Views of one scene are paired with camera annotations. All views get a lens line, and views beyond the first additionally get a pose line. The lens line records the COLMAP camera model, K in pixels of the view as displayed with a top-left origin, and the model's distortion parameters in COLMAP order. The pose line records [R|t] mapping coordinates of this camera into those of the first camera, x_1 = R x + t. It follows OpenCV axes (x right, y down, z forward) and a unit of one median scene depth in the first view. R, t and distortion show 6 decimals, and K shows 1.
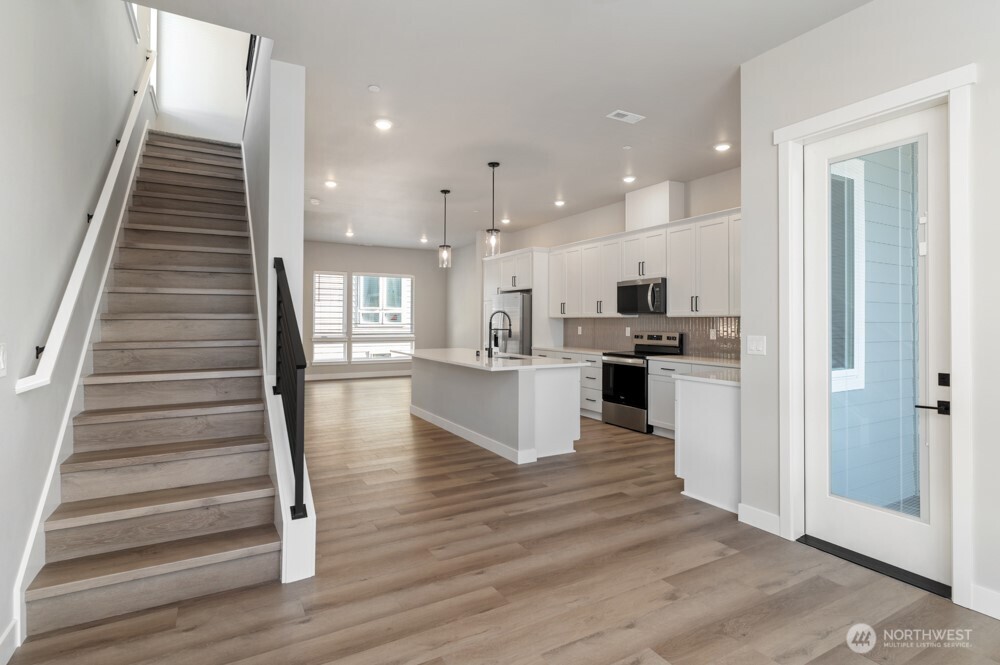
lens RADIAL K [[502.3, 0, 496.5], [0, 502.3, 319.6], [0, 0, 1]] dist [0.001545, -0.000149]
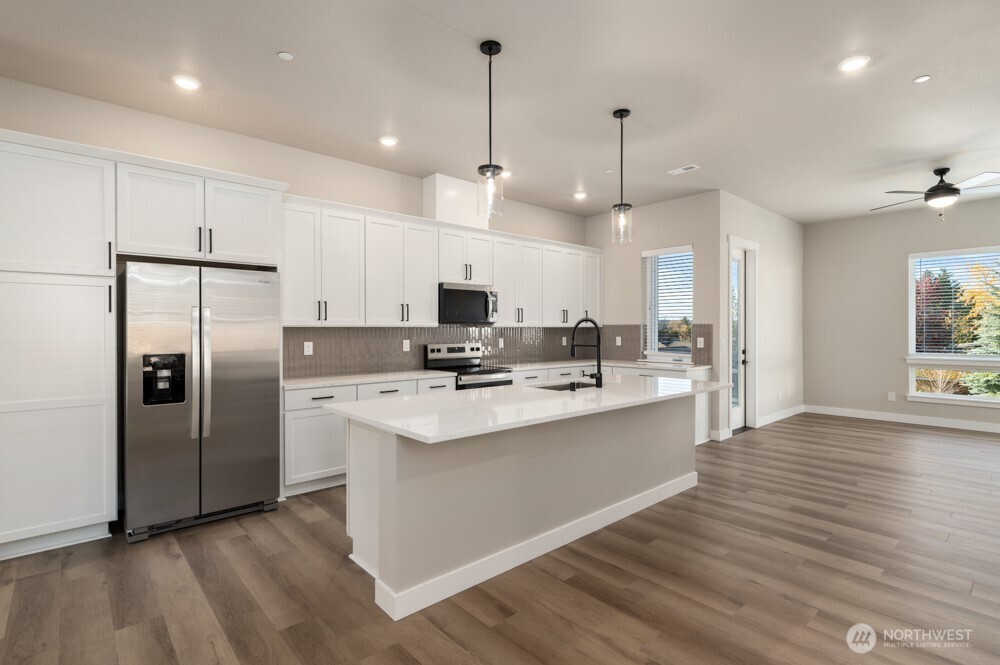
lens RADIAL K [[485.5, 0, 498.0], [0, 485.5, 329.5], [0, 0, 1]] dist [0.002094, -0.000286]
pose [[-0.211341, -0.004743, 0.977401, -0.552120], [-0.001888, 0.999988, 0.004444, -0.004541], [-0.977410, -0.000906, -0.211348, 1.125477]]
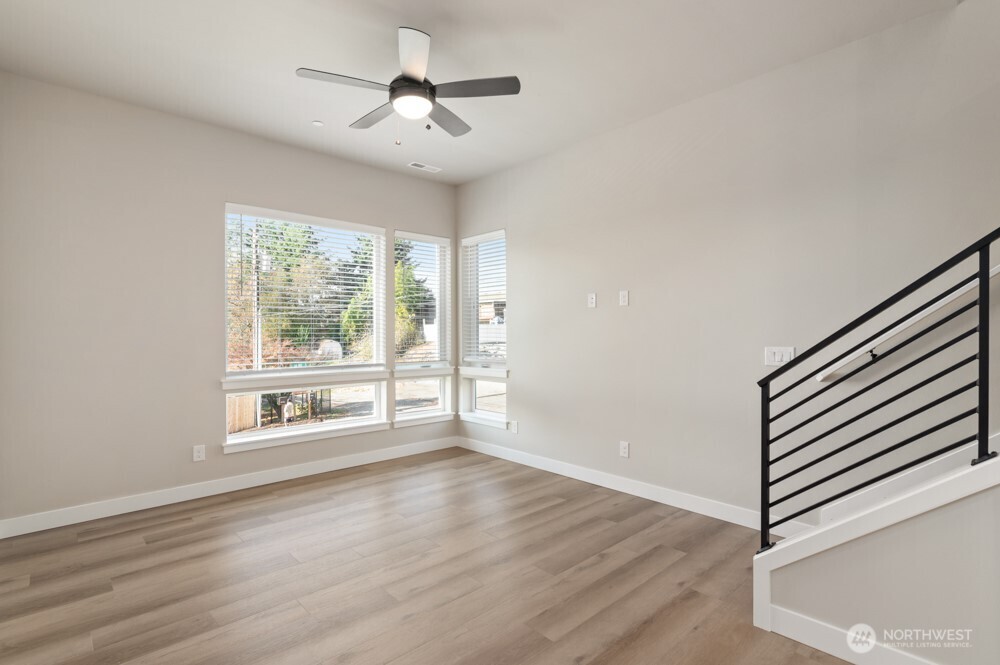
lens RADIAL K [[485.5, 0, 498.0], [0, 485.5, 329.5], [0, 0, 1]] dist [0.002094, -0.000286]
pose [[-0.974022, -0.004798, -0.226405, 0.107884], [-0.002327, 0.999935, -0.011181, 0.001998], [0.226443, -0.010363, -0.973969, 0.701449]]
